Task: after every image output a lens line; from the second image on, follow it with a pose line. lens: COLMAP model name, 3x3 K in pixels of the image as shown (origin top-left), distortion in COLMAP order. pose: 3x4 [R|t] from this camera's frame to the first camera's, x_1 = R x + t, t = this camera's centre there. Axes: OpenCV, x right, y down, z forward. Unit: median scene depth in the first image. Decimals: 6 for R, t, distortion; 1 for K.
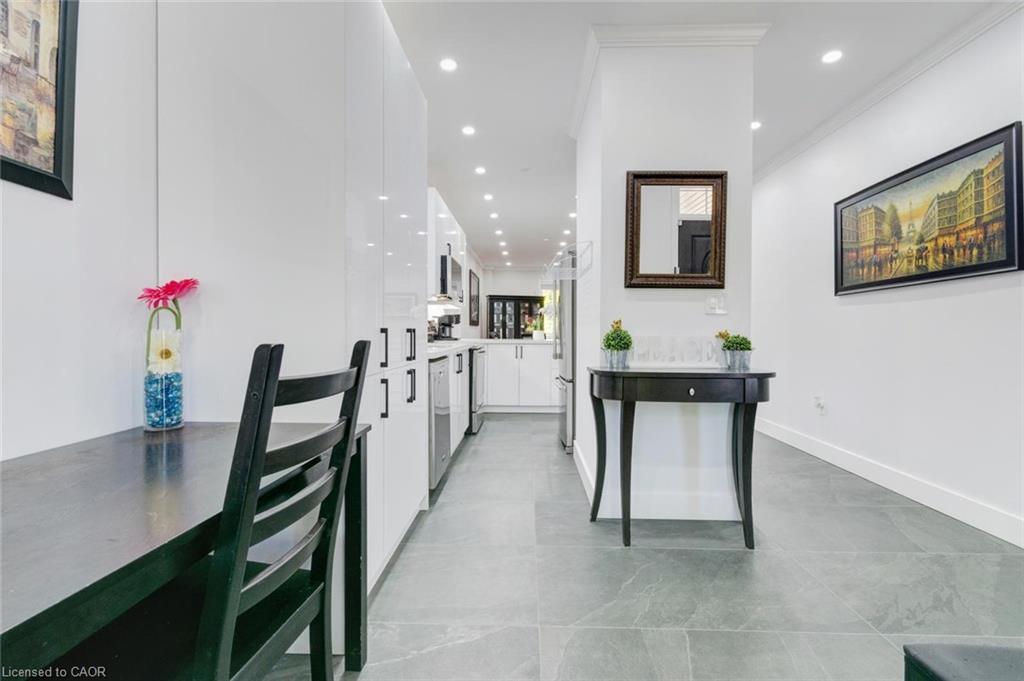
lens RADIAL K [[453.1, 0, 514.7], [0, 453.1, 340.8], [0, 0, 1]] dist [-0.001037, -0.000081]
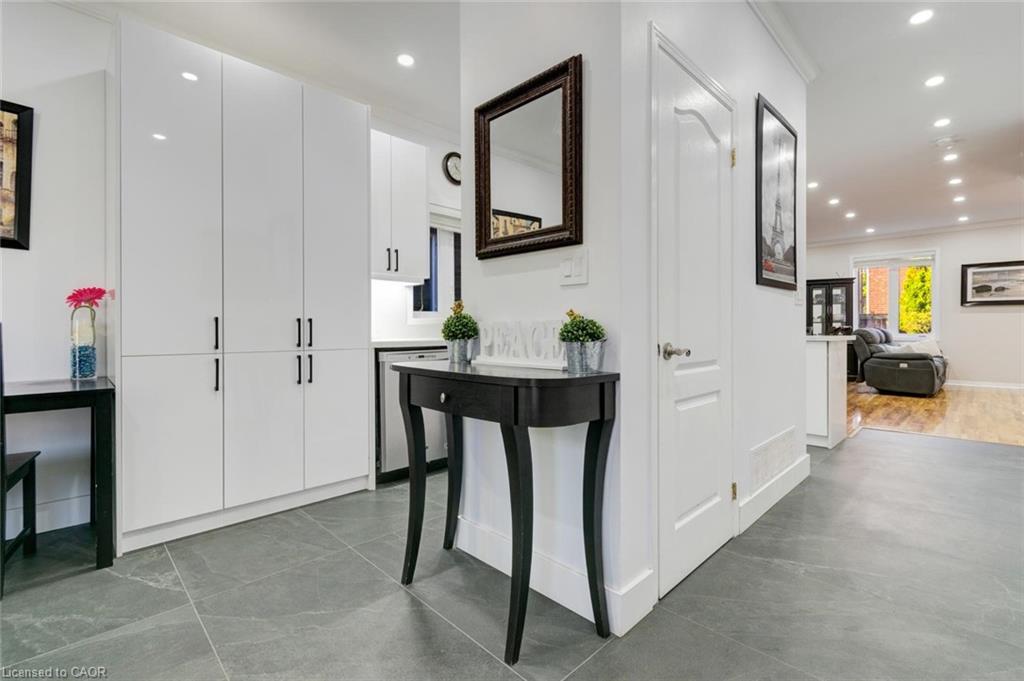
lens RADIAL K [[459.2, 0, 513.2], [0, 459.2, 337.4], [0, 0, 1]] dist [0.000521, -0.000268]
pose [[0.722521, 0.005344, -0.691329, 0.919198], [-0.007641, 0.999971, -0.000257, 0.016610], [0.691307, 0.005468, 0.722540, 0.530077]]
